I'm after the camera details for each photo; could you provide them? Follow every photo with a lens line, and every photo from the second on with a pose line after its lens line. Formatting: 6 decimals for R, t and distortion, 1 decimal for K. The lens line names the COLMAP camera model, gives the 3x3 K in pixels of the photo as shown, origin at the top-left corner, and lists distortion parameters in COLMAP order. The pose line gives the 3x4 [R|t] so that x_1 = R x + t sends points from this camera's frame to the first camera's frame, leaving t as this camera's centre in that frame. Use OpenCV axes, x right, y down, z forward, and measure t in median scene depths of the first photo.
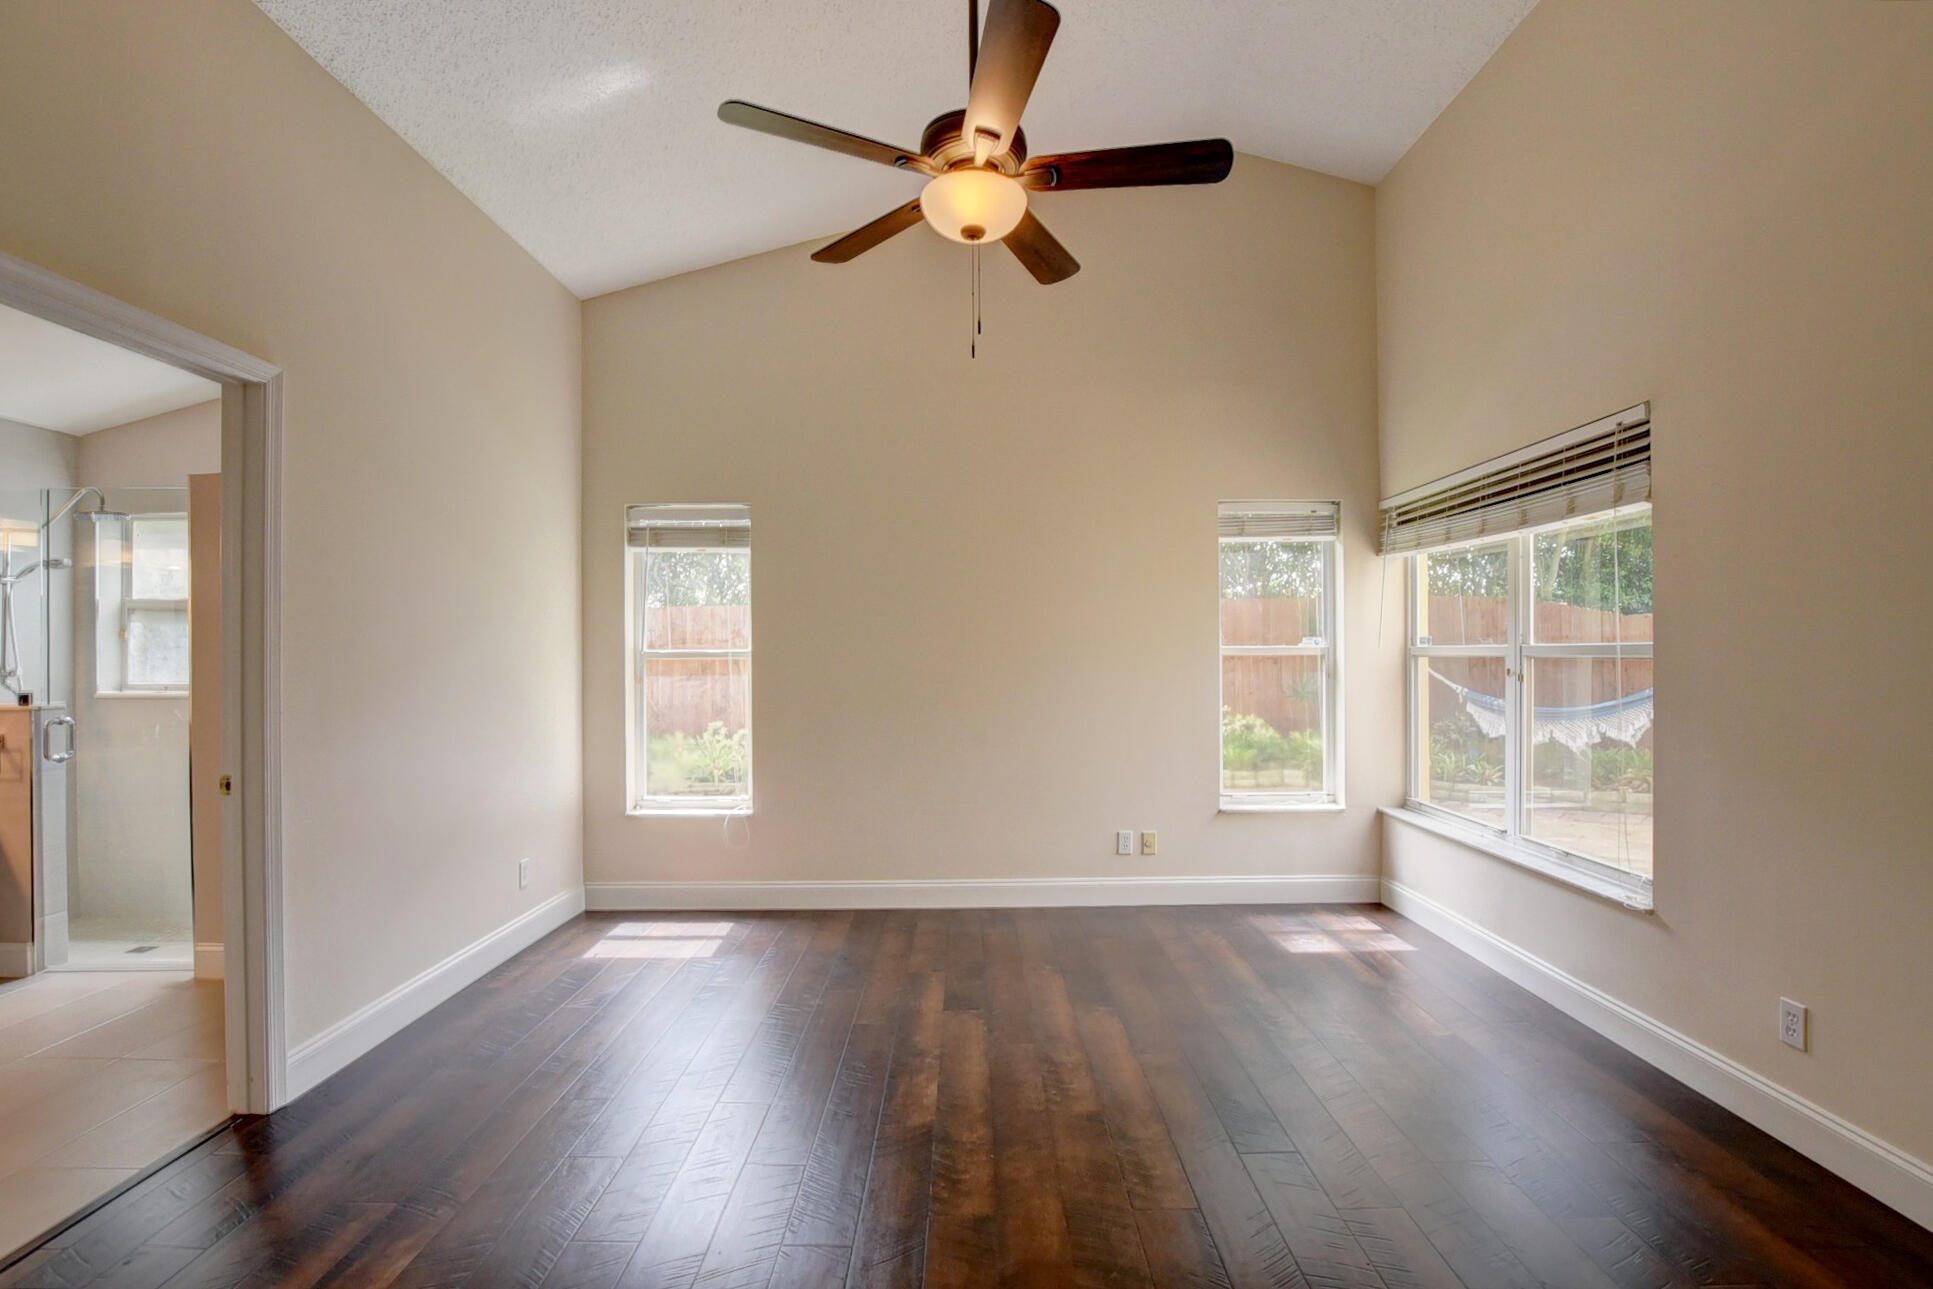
lens RADIAL K [[899.7, 0, 970.1], [0, 899.7, 655.1], [0, 0, 1]] dist [-0.040383, 0.008435]
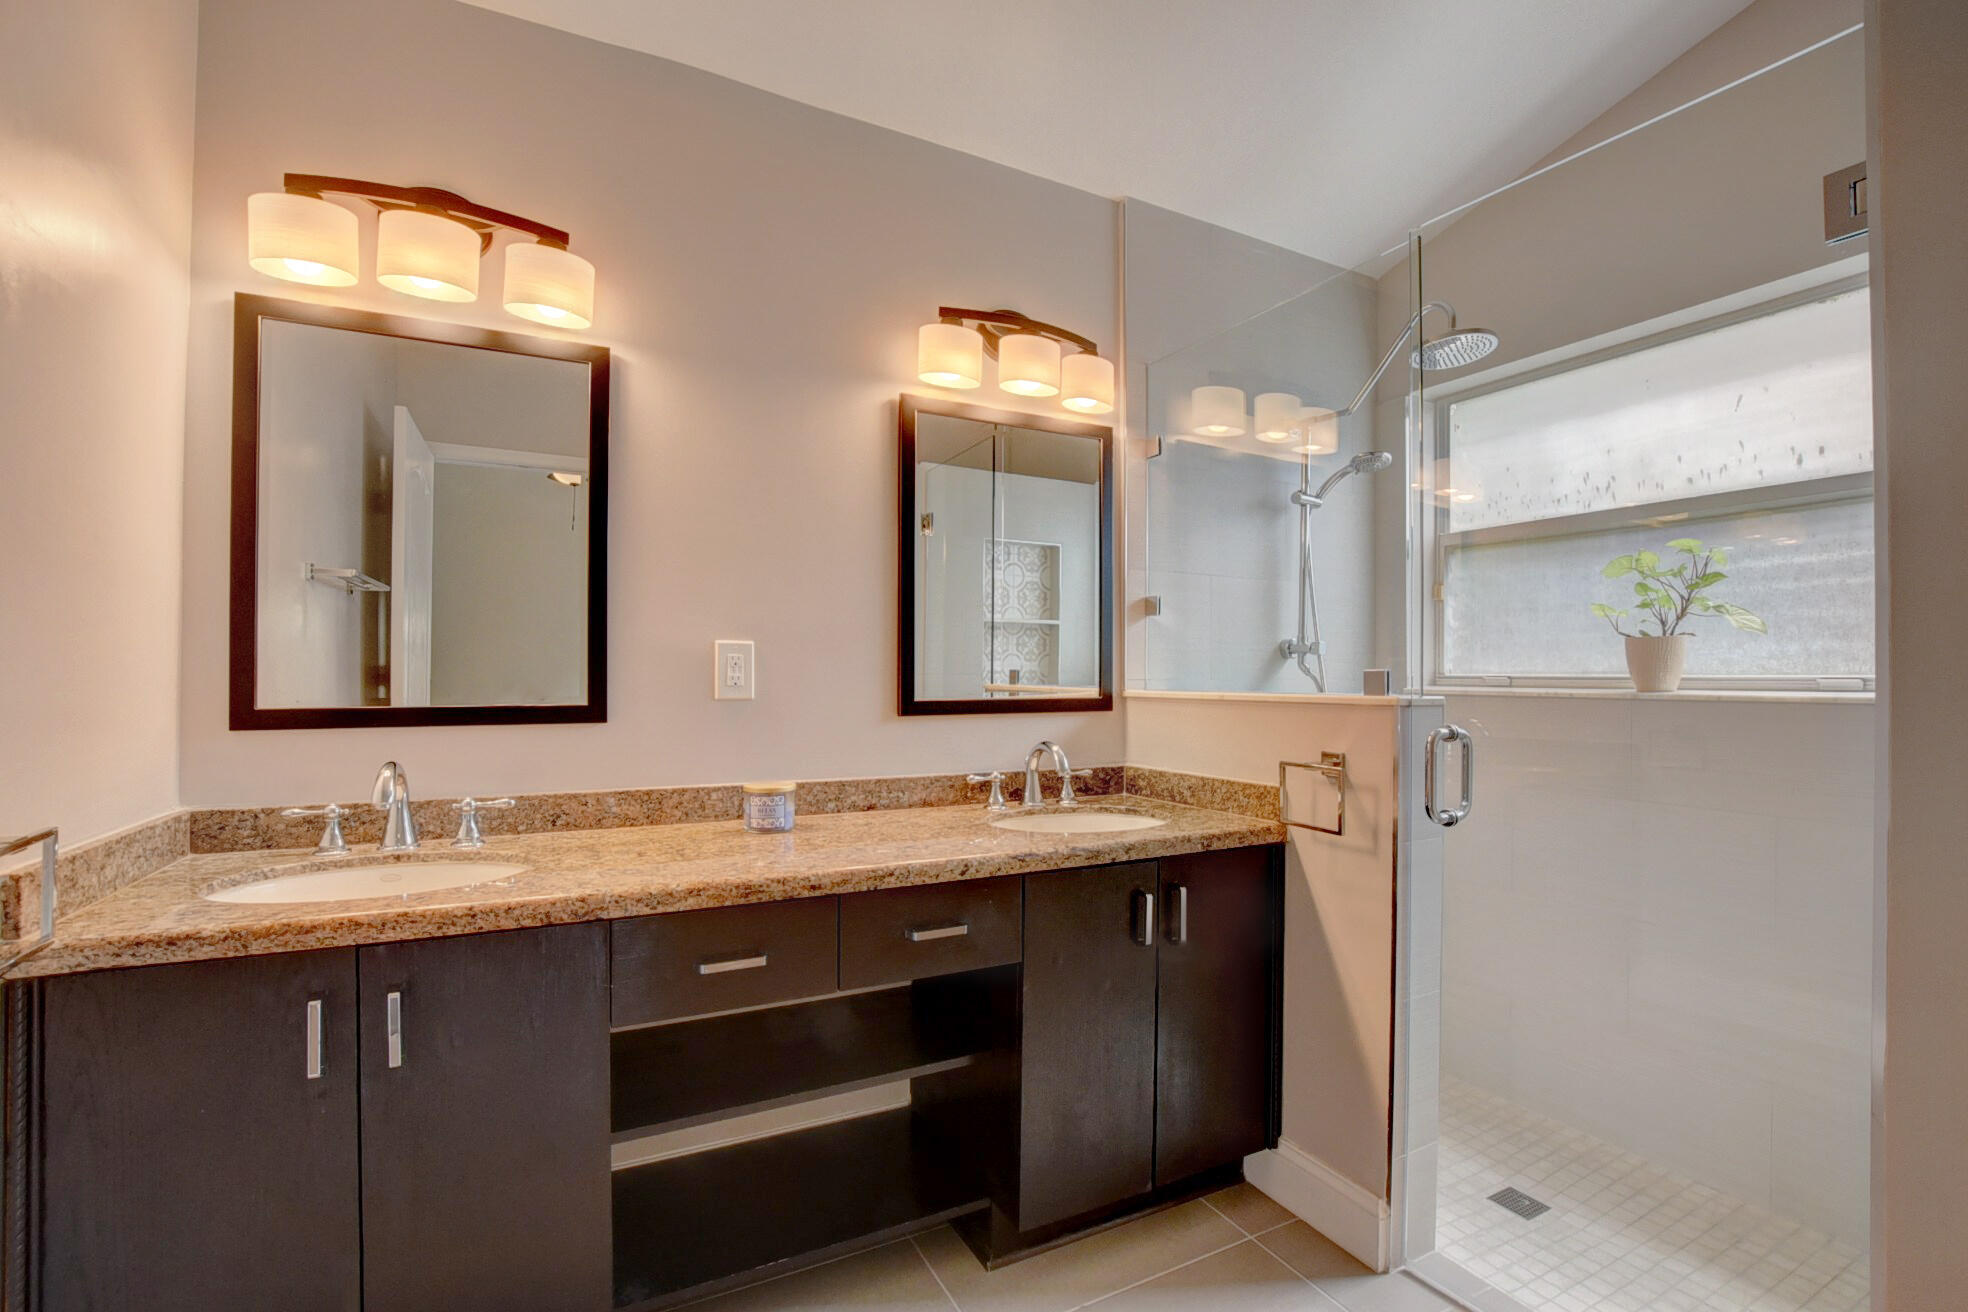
lens RADIAL K [[875.4, 0, 980.3], [0, 875.4, 668.9], [0, 0, 1]] dist [-0.033659, 0.000279]
pose [[0.457316, -0.002533, -0.889300, -0.619500], [-0.009272, 0.999928, -0.007616, 0.039509], [0.889256, 0.011729, 0.457260, 0.473690]]
